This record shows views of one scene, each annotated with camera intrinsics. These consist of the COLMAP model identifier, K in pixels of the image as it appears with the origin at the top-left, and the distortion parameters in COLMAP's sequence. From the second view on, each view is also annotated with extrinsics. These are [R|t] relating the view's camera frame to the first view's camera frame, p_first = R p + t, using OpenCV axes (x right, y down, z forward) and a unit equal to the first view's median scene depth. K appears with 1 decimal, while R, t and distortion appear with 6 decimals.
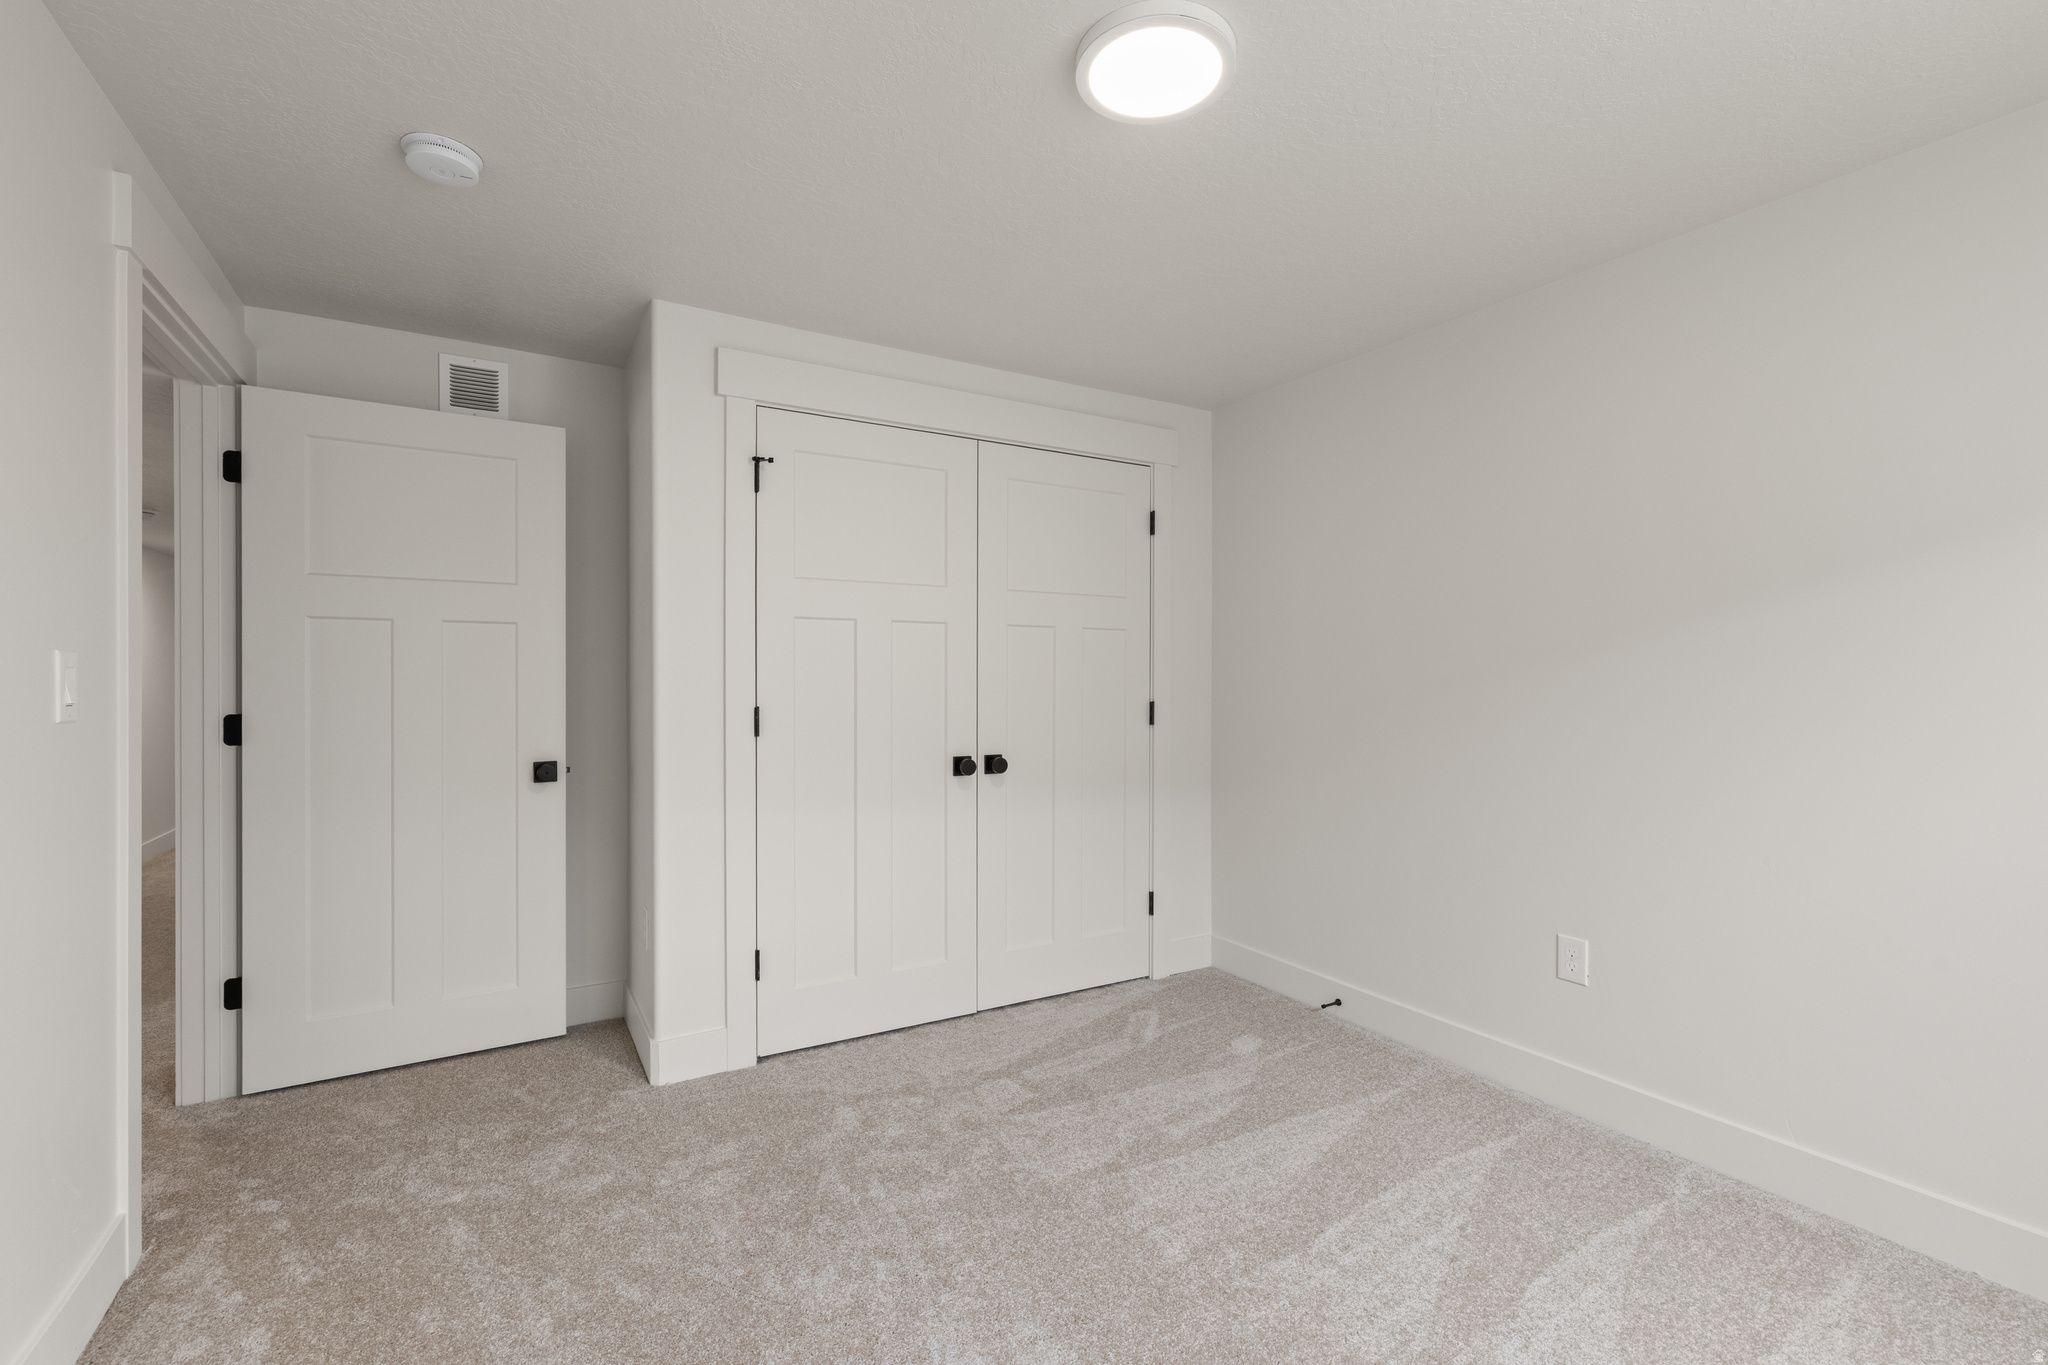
lens RADIAL K [[891.2, 0, 1029.8], [0, 891.2, 682.2], [0, 0, 1]] dist [-0.001082, 0.000228]
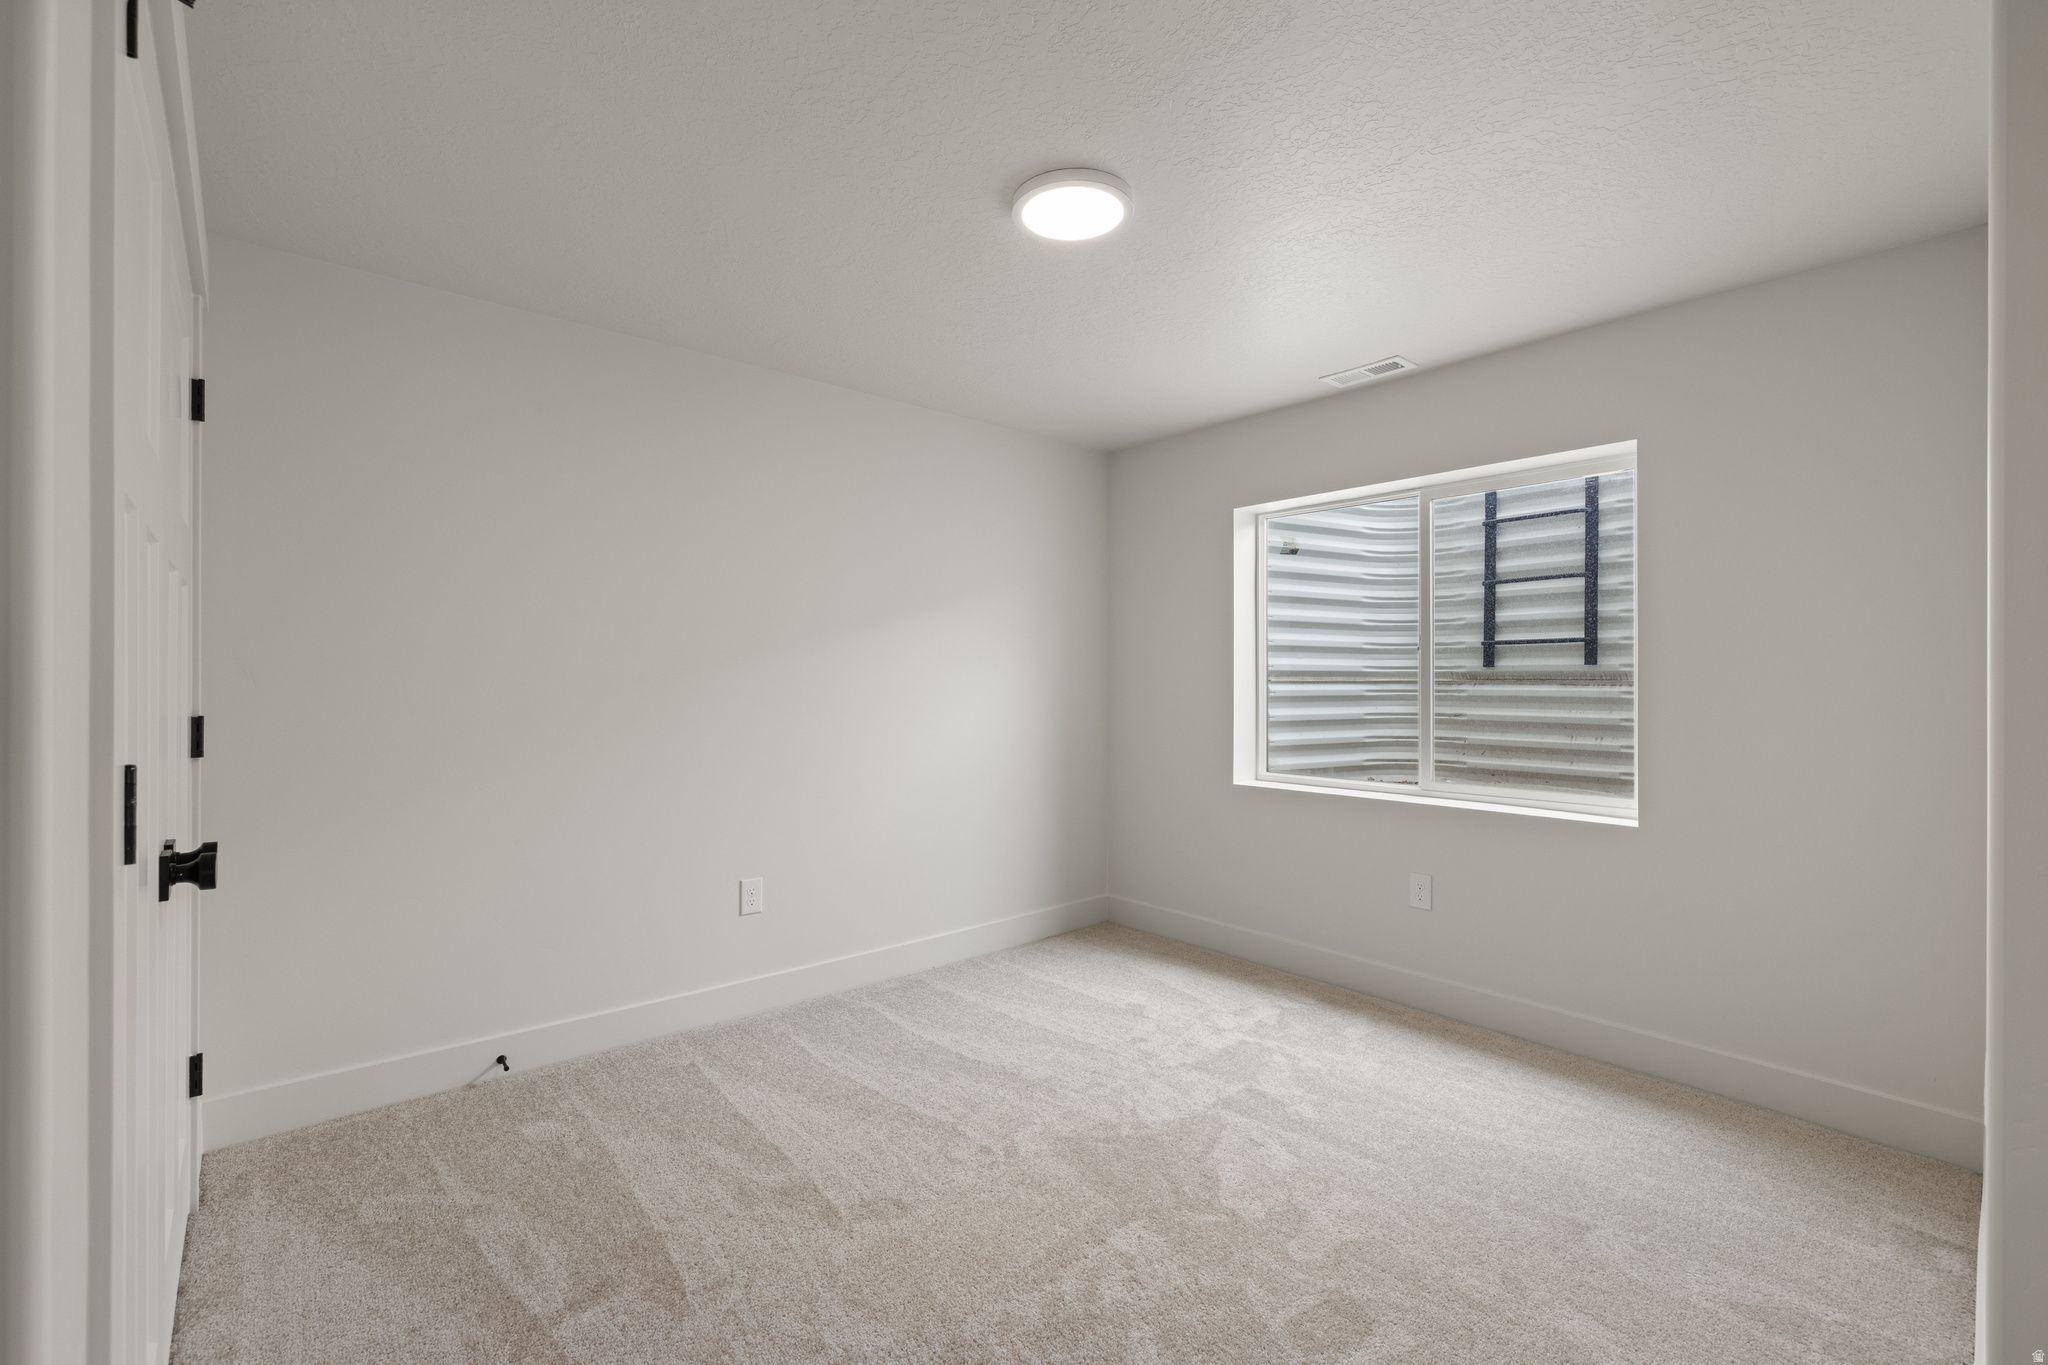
lens RADIAL K [[891.2, 0, 1028.7], [0, 891.2, 682.5], [0, 0, 1]] dist [-0.001082, 0.000228]
pose [[-0.165397, -0.007192, 0.986201, -0.796901], [0.006102, 0.999947, 0.008316, -0.005679], [-0.986208, 0.007393, -0.165345, 0.899504]]
